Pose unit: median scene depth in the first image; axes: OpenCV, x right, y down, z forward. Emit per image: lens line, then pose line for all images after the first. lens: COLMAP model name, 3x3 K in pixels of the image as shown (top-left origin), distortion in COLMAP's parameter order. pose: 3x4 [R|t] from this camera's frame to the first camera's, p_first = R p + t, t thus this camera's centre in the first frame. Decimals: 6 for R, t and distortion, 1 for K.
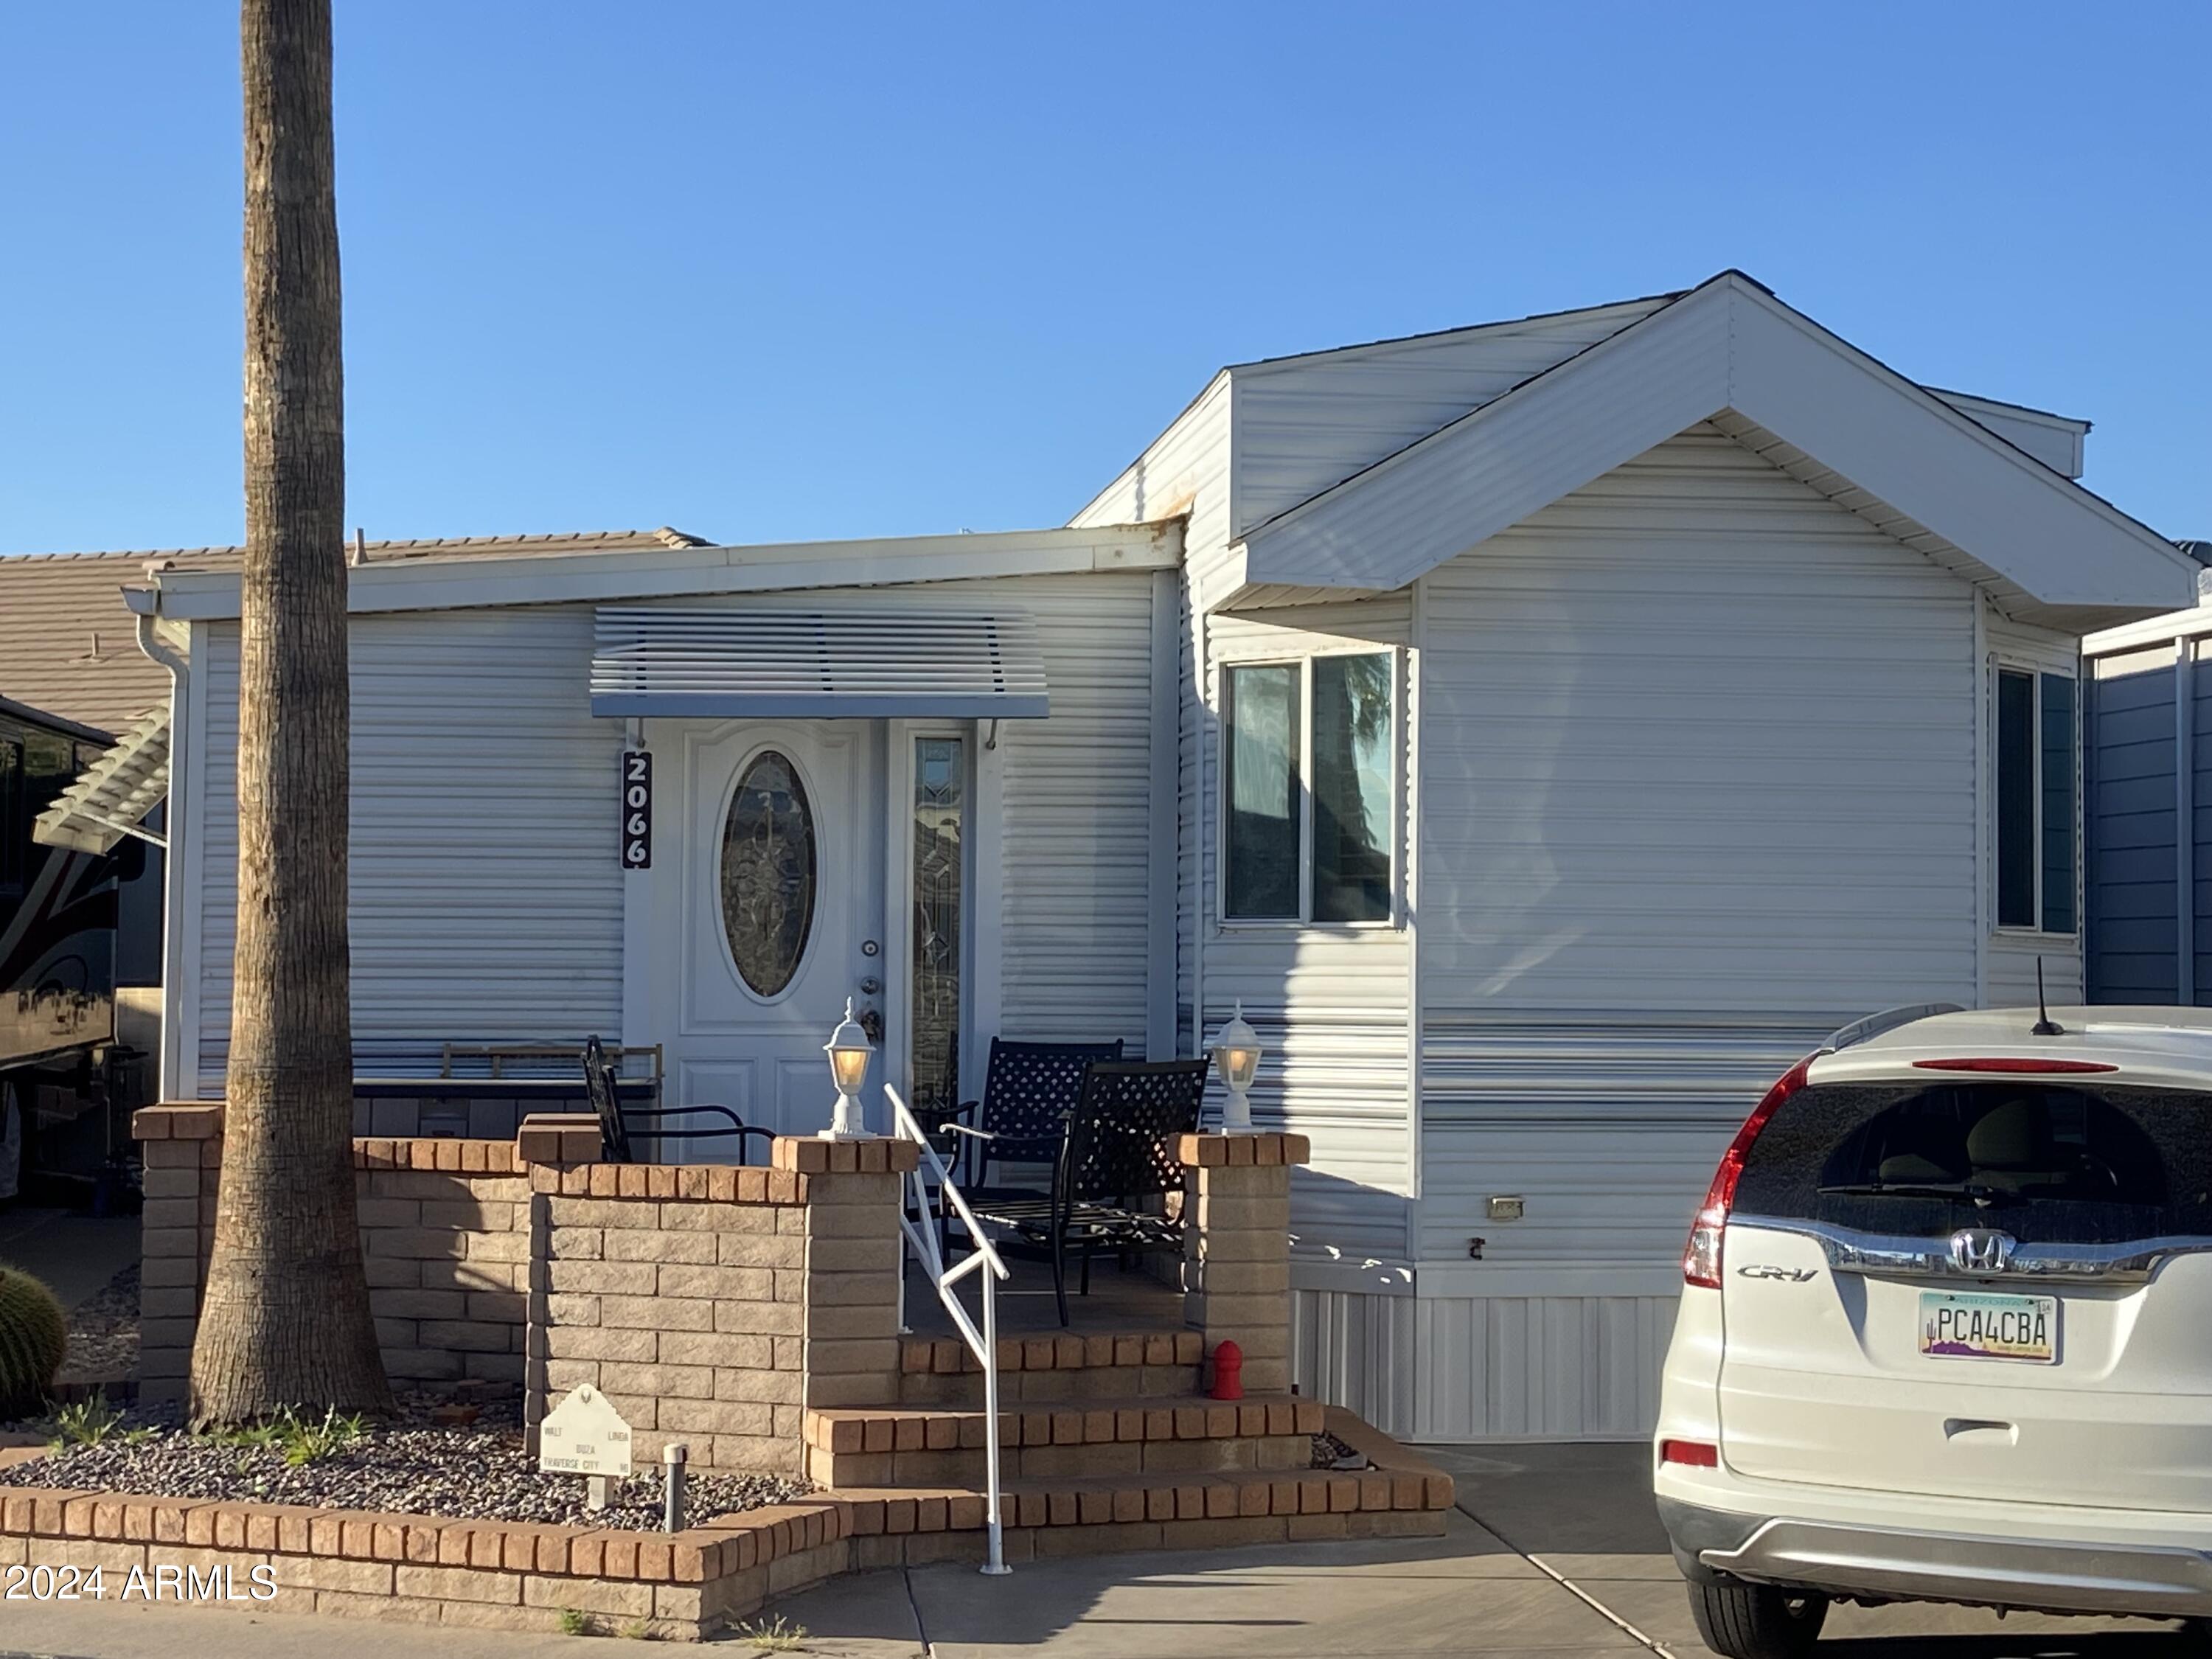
lens RADIAL K [[3716.0, 0, 1076.1], [0, 3716.0, 742.1], [0, 0, 1]] dist [0.070157, 0.000000]
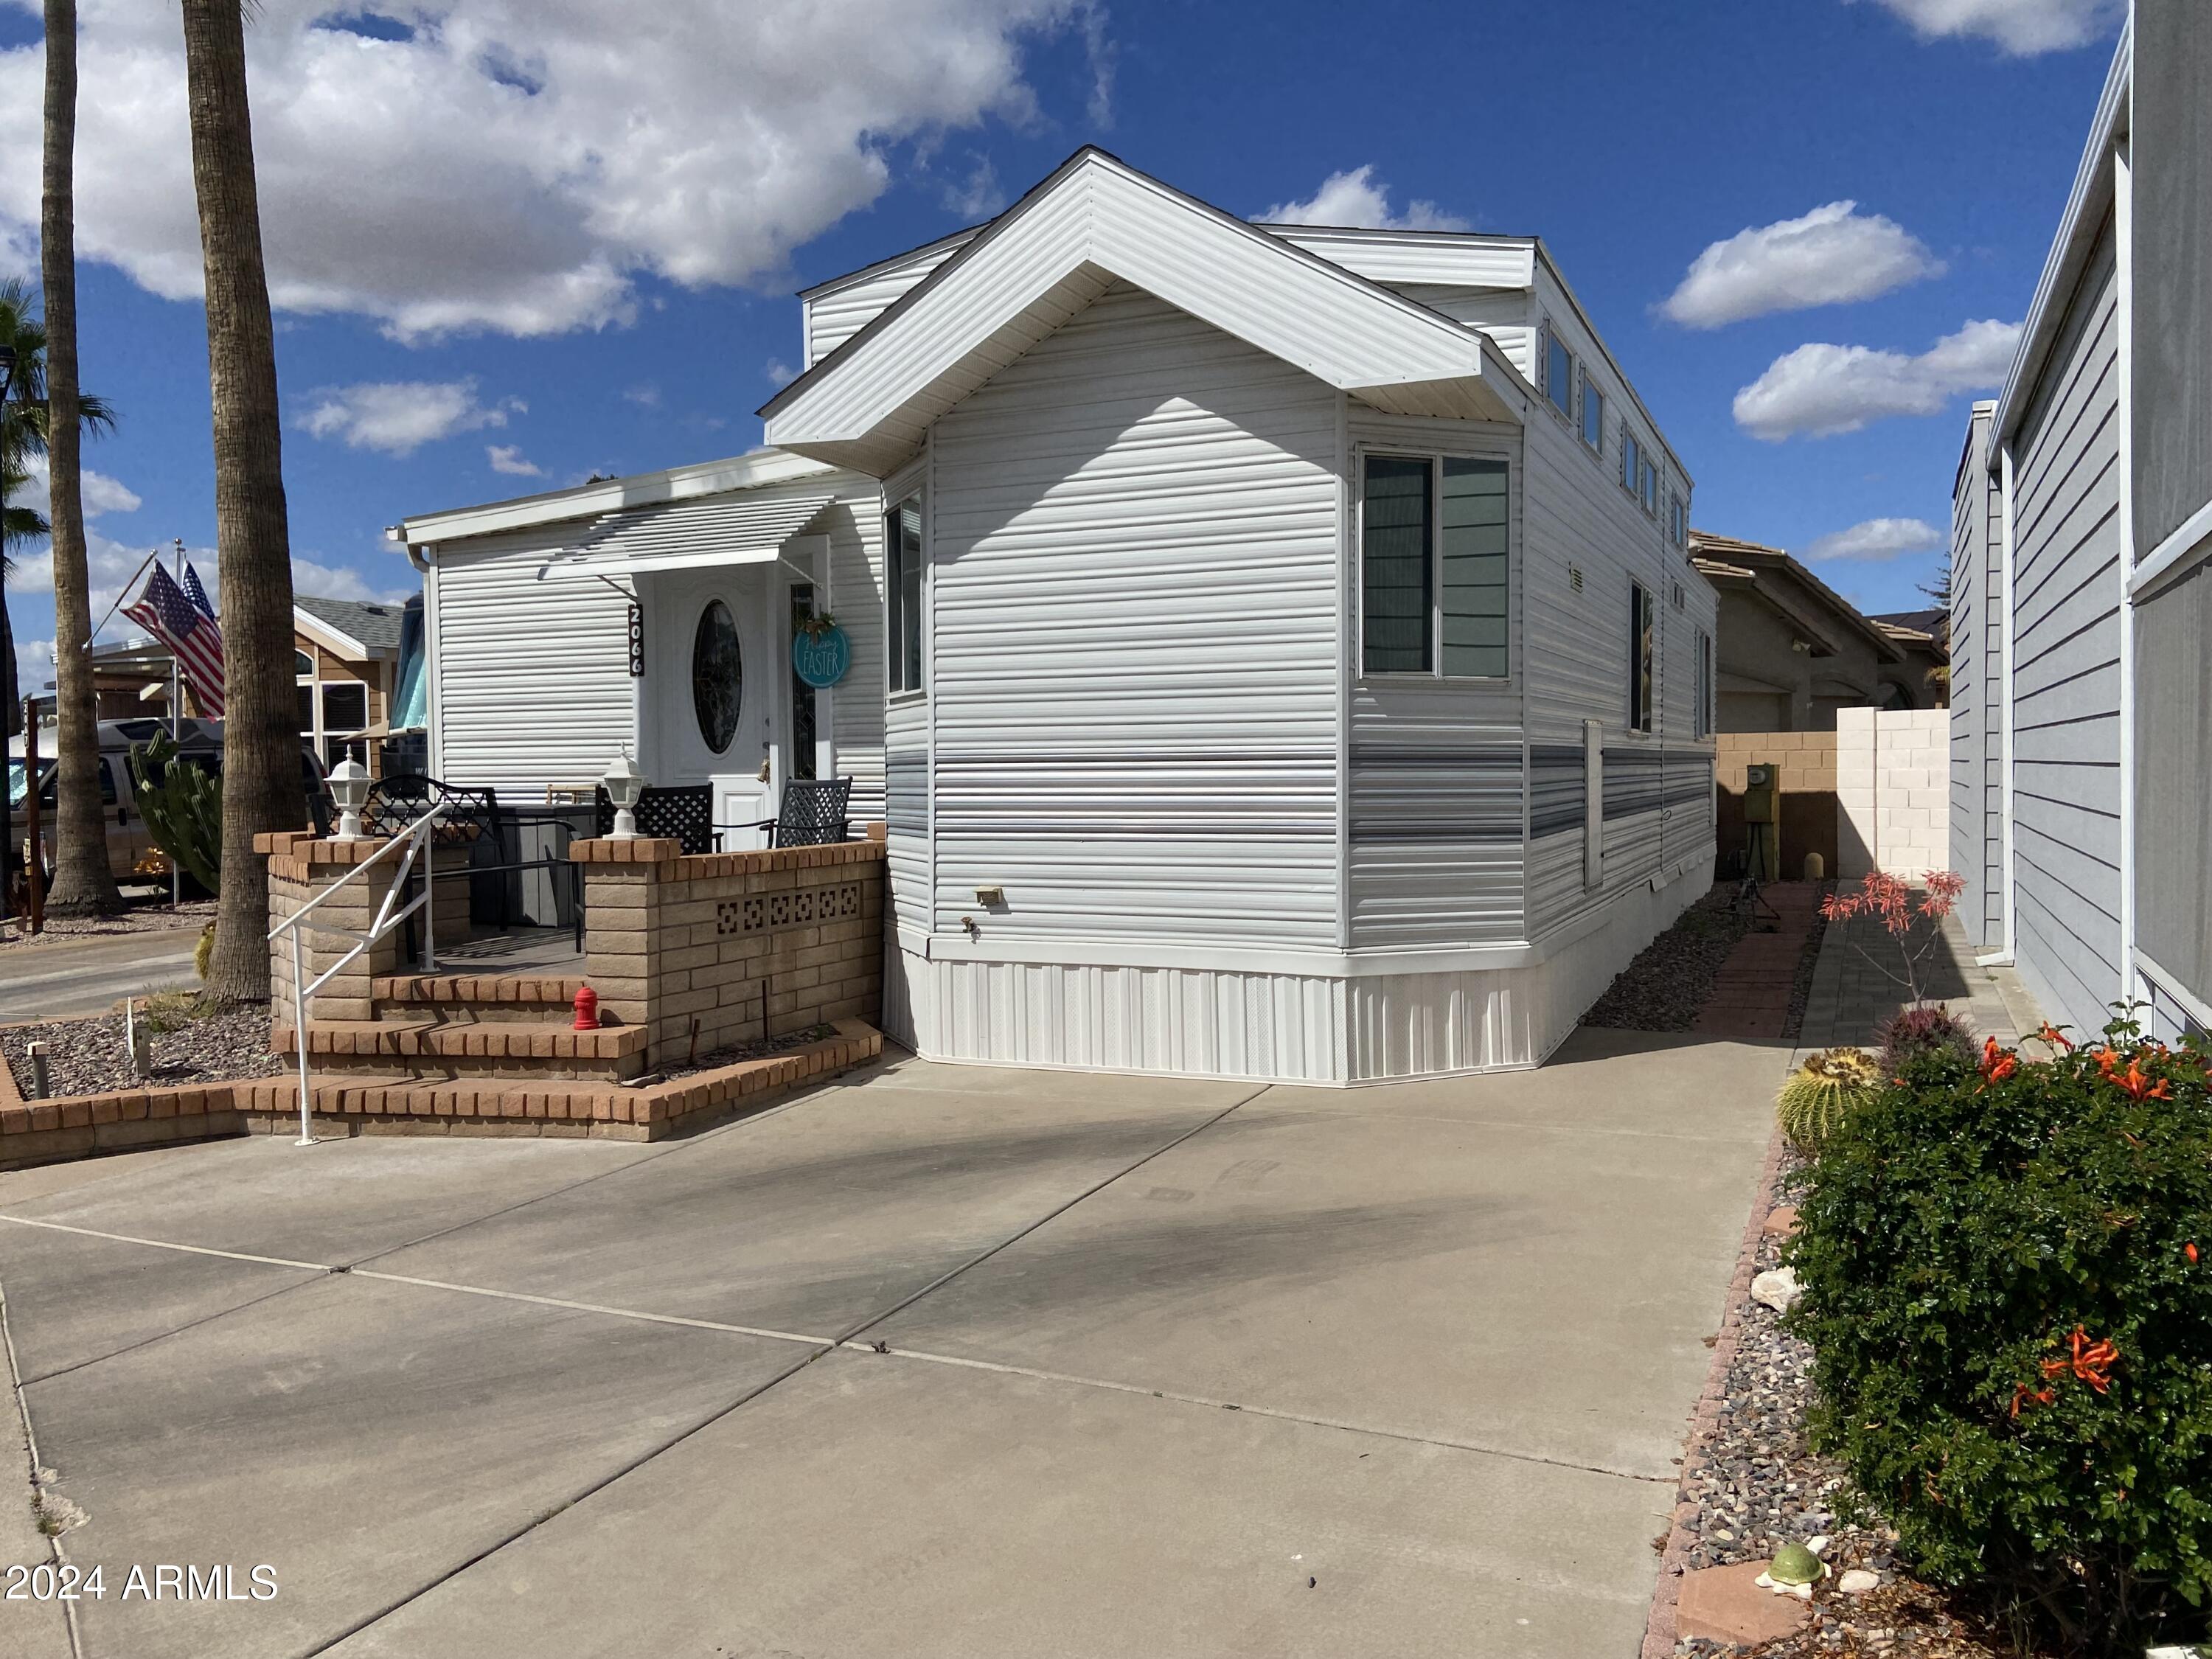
lens RADIAL K [[1682.2, 0, 1118.1], [0, 1682.2, 815.9], [0, 0, 1]] dist [0.085595, -0.101675]
pose [[0.850436, -0.001337, -0.526077, 0.477973], [0.048533, 0.995932, 0.075927, 0.051750], [0.523835, -0.090103, 0.847041, 0.506550]]
